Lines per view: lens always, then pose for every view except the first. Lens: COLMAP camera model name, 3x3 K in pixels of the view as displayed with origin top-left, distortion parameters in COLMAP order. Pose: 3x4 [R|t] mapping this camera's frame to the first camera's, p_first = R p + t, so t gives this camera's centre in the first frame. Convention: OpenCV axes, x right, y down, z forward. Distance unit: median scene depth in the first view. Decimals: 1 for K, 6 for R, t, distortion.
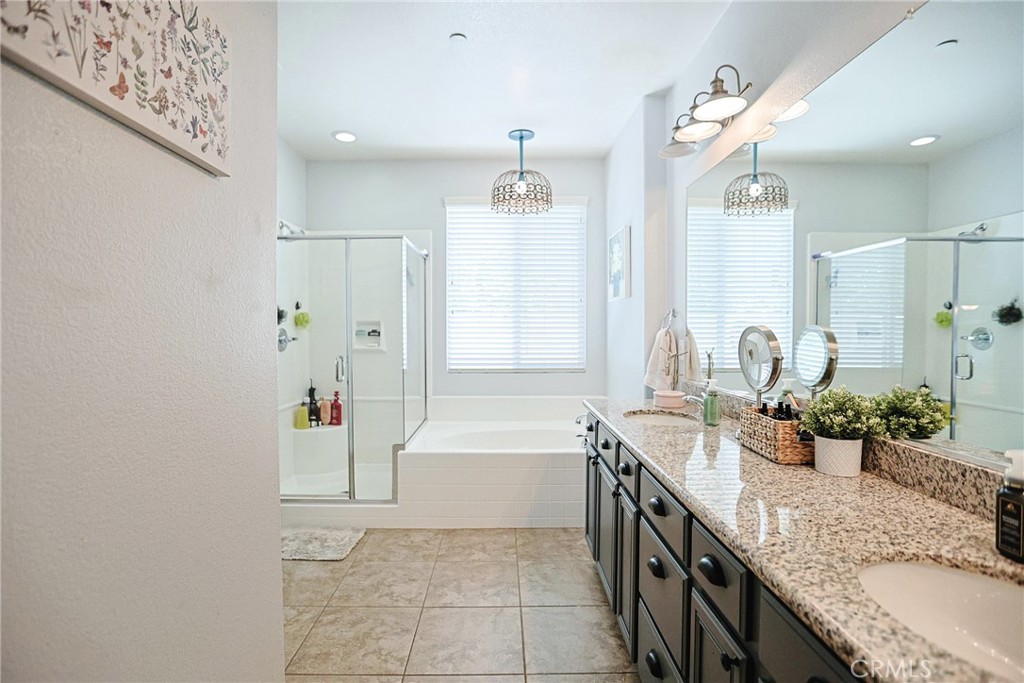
lens RADIAL K [[490.4, 0, 510.8], [0, 490.4, 340.4], [0, 0, 1]] dist [-0.063265, 0.027742]
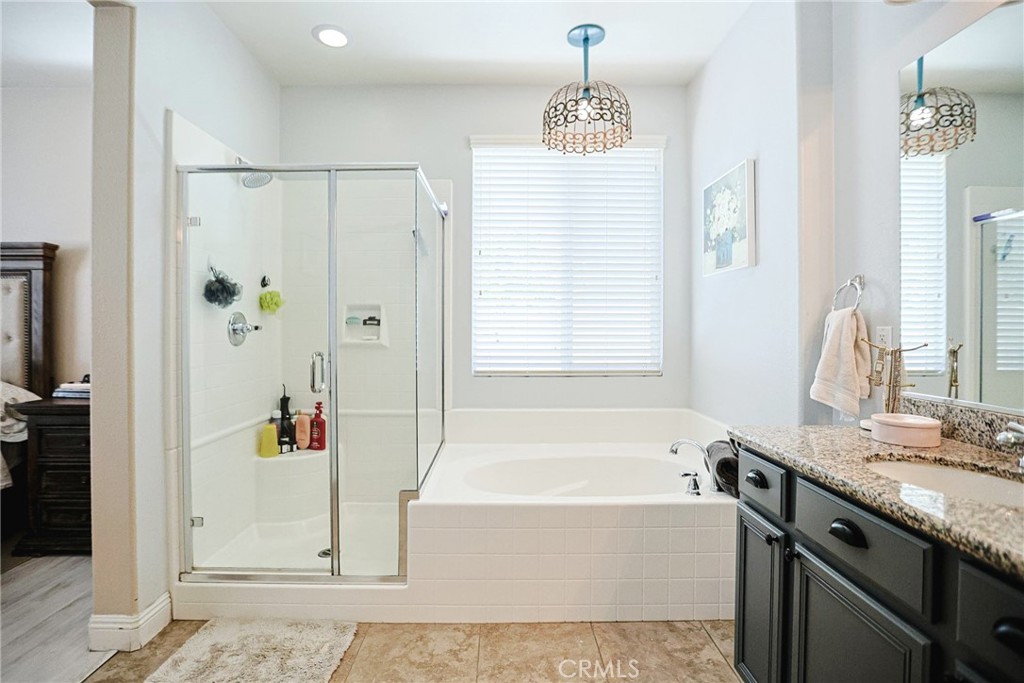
lens RADIAL K [[500.6, 0, 511.6], [0, 500.6, 333.3], [0, 0, 1]] dist [-0.057514, 0.024225]
pose [[0.999993, 0.003707, -0.000621, -0.078295], [-0.003715, 0.999914, -0.012559, 0.012179], [0.000575, 0.012561, 0.999921, 0.283593]]
